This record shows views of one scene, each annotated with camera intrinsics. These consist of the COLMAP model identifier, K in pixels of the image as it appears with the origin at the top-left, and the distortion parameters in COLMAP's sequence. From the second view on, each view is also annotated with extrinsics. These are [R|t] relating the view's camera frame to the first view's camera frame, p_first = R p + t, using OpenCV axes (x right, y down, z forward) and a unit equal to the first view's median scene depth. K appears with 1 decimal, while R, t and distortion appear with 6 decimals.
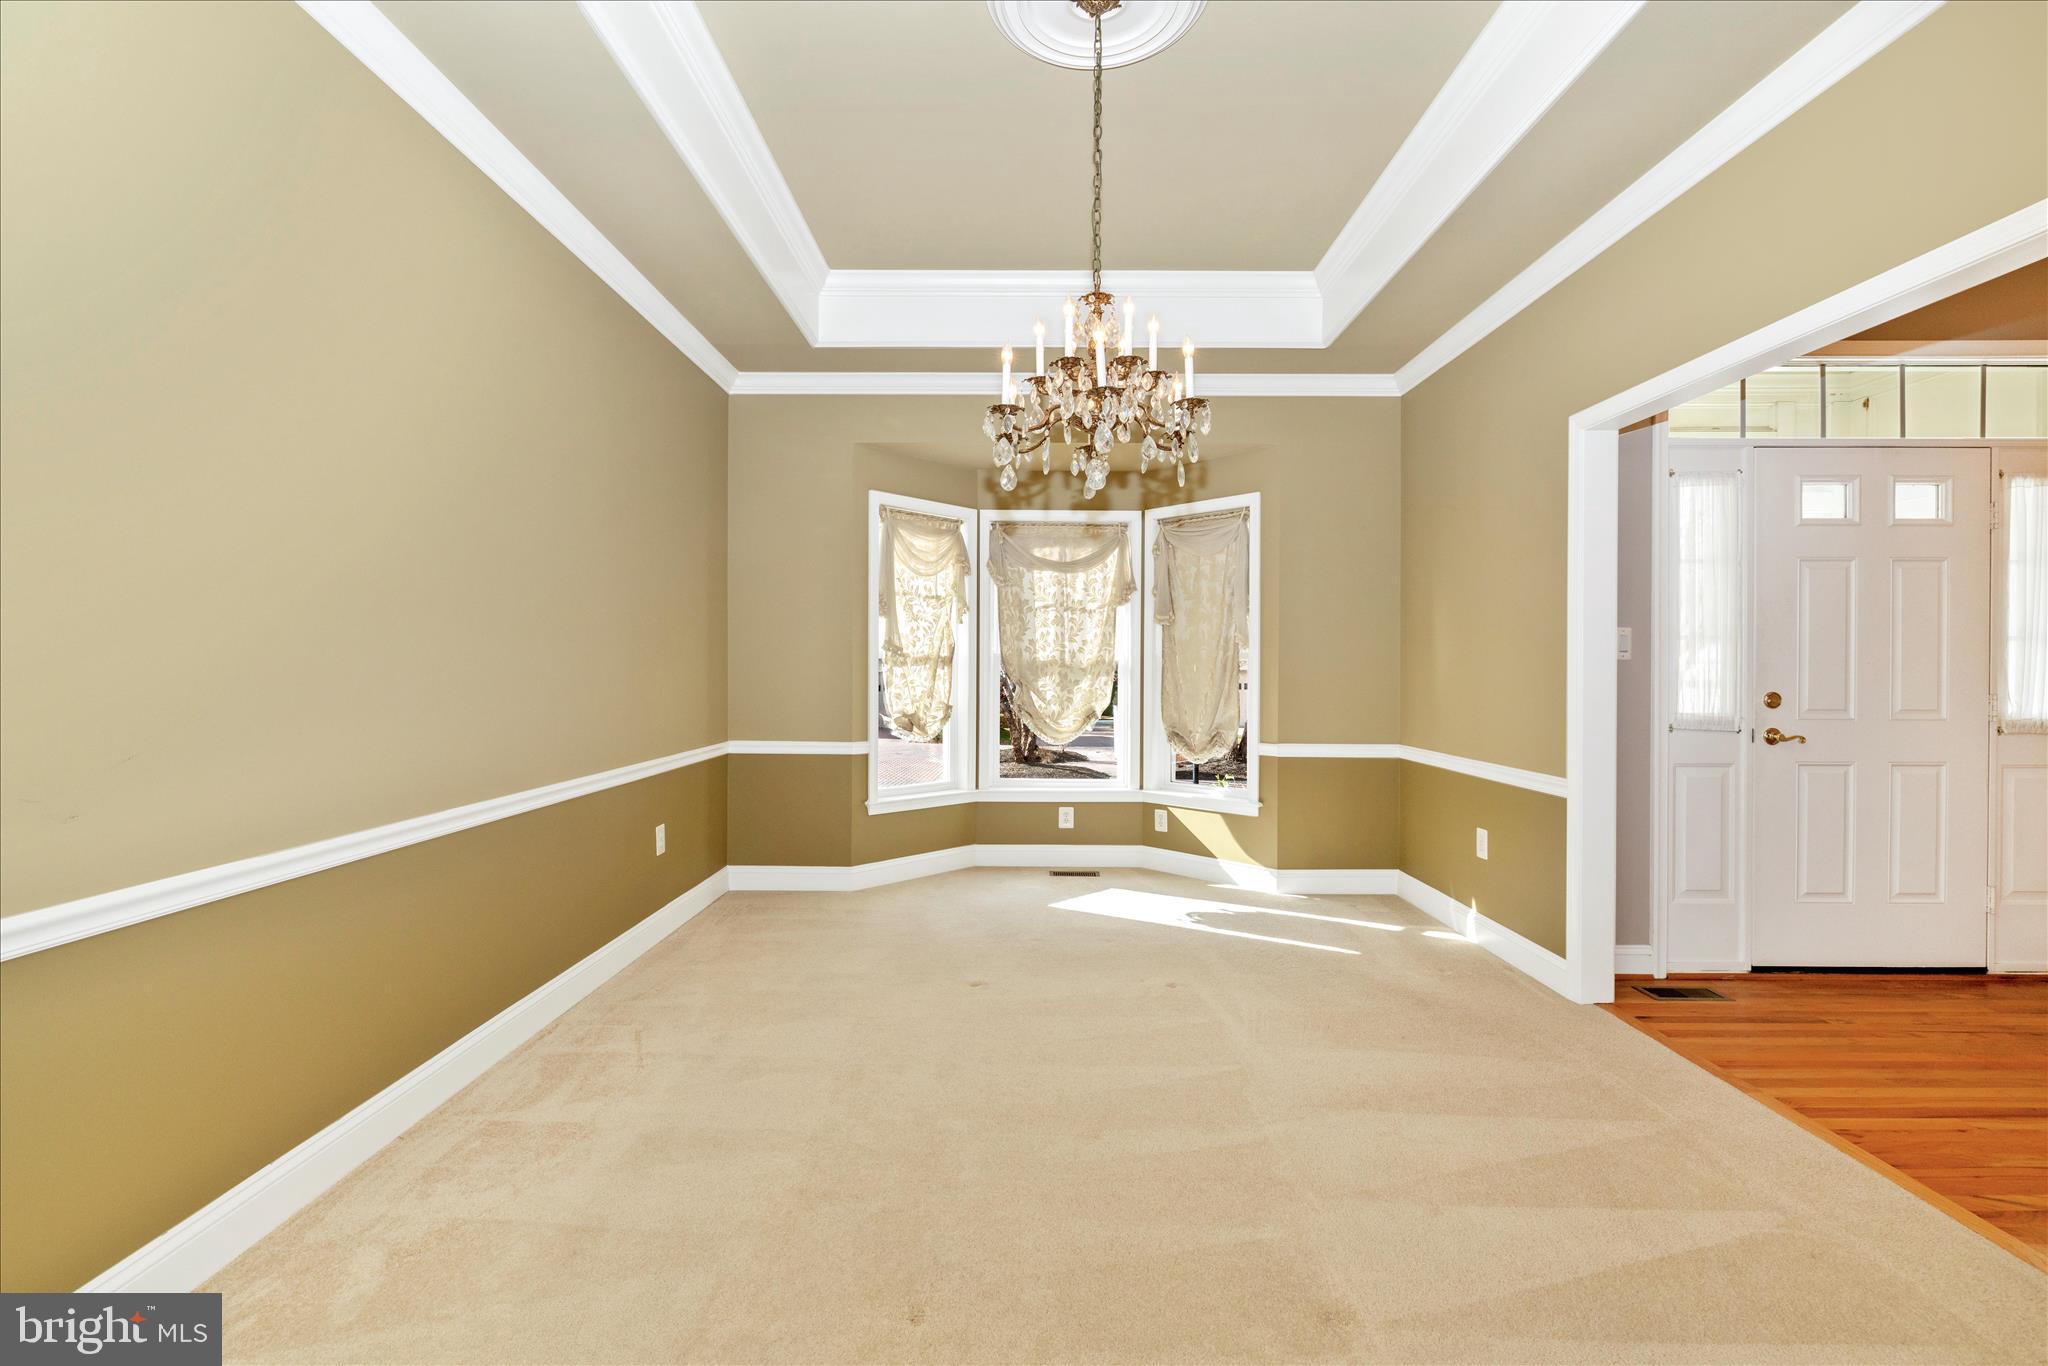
lens RADIAL K [[884.5, 0, 1023.7], [0, 884.5, 669.8], [0, 0, 1]] dist [-0.002722, 0.001208]
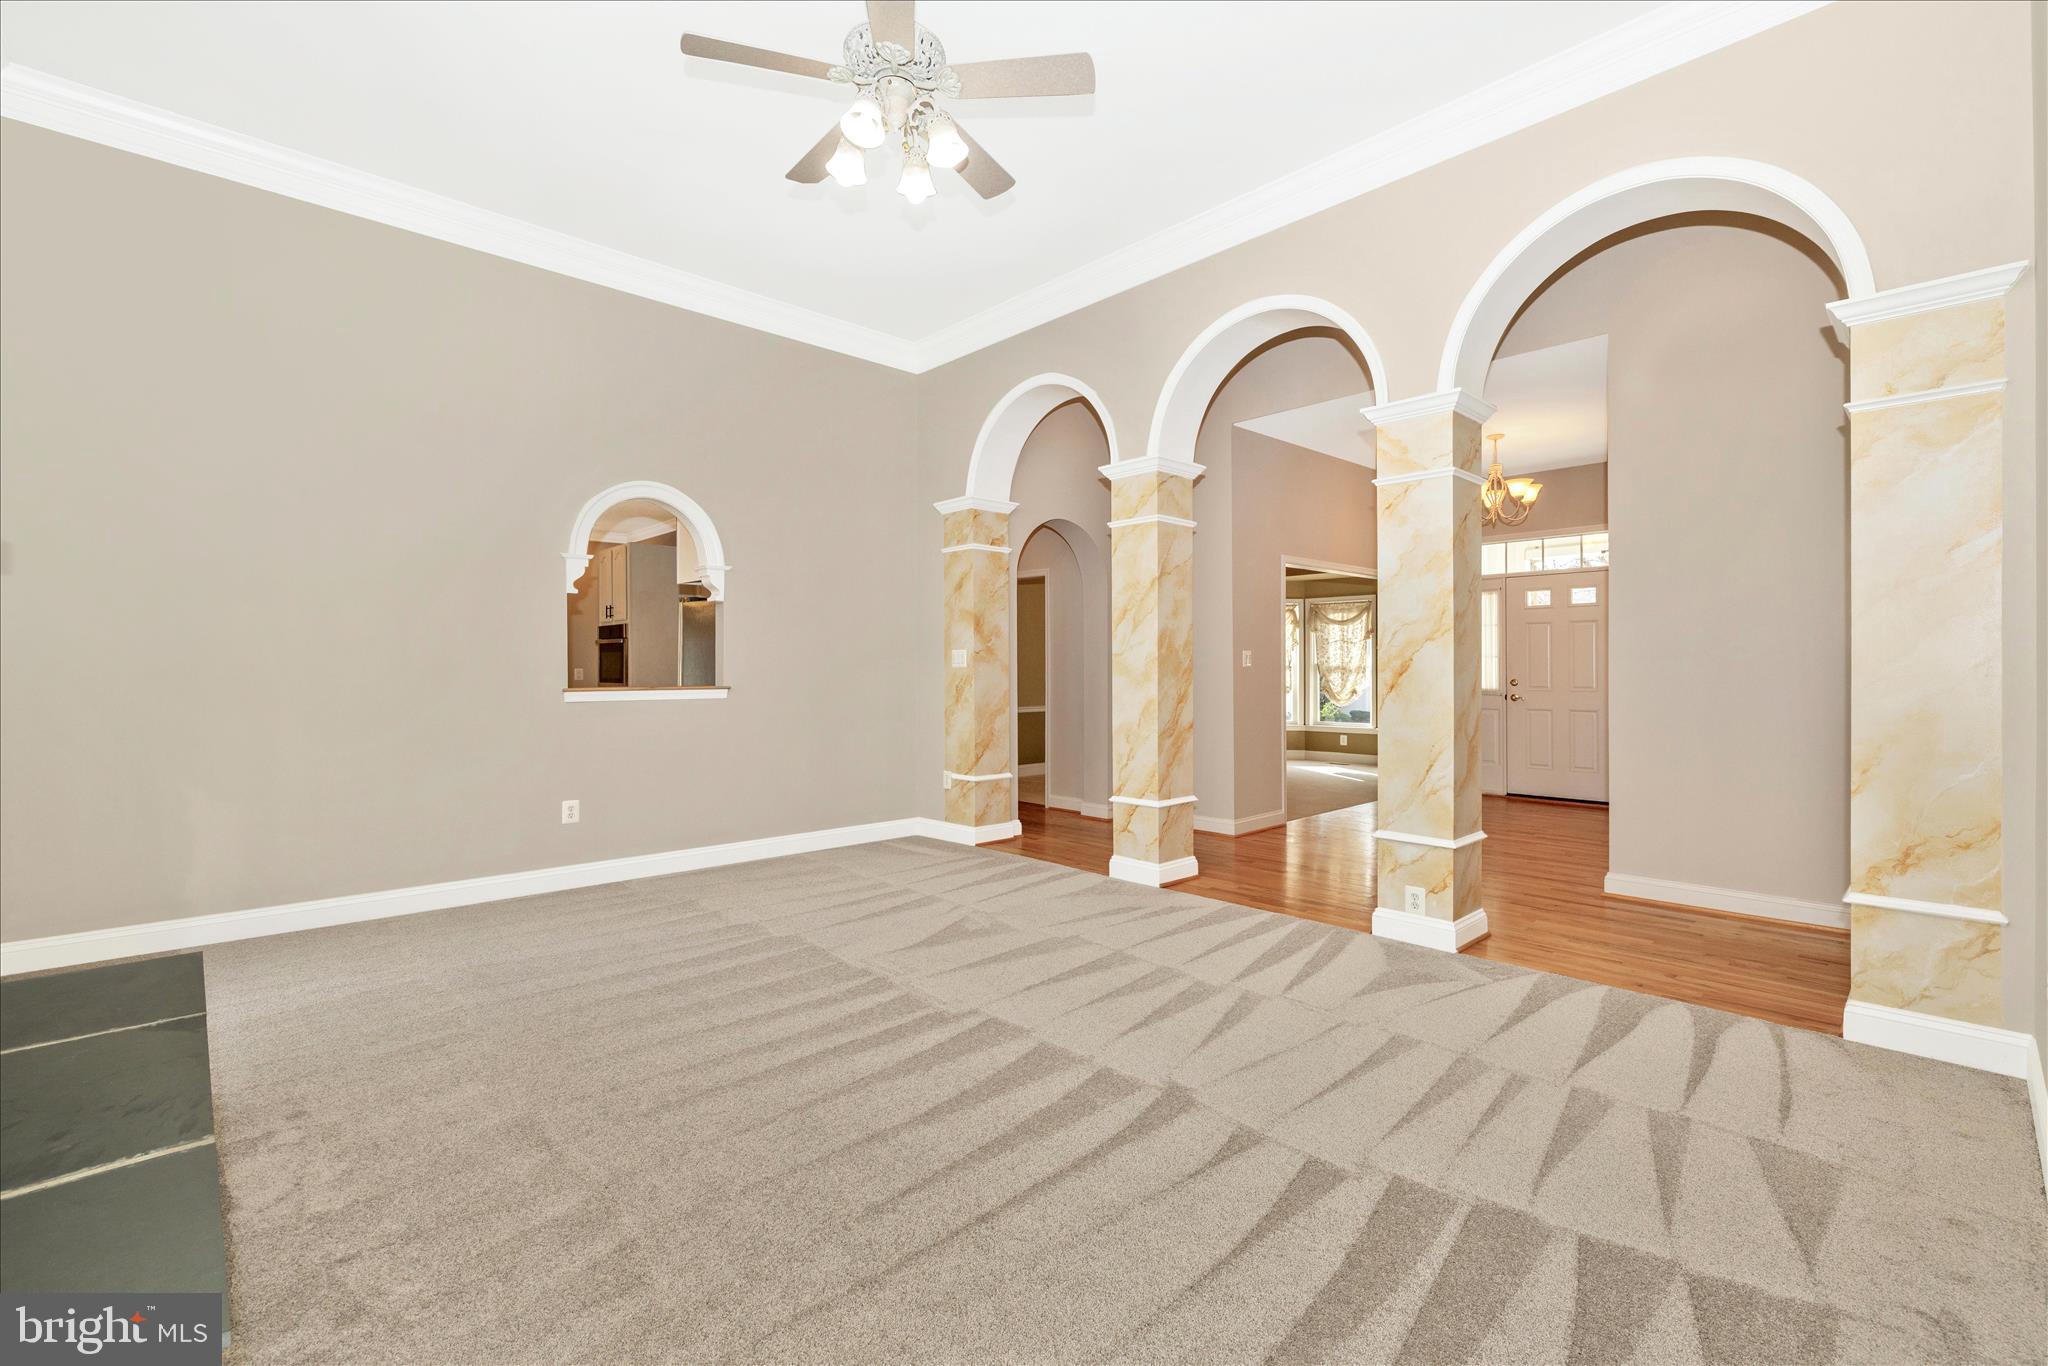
lens RADIAL K [[884.5, 0, 1027.0], [0, 884.5, 679.7], [0, 0, 1]] dist [-0.002722, 0.001208]
pose [[0.696871, -0.000076, -0.717196, 1.647601], [0.009117, 0.999920, 0.008752, -0.006479], [0.717138, -0.012638, 0.696817, -1.625704]]
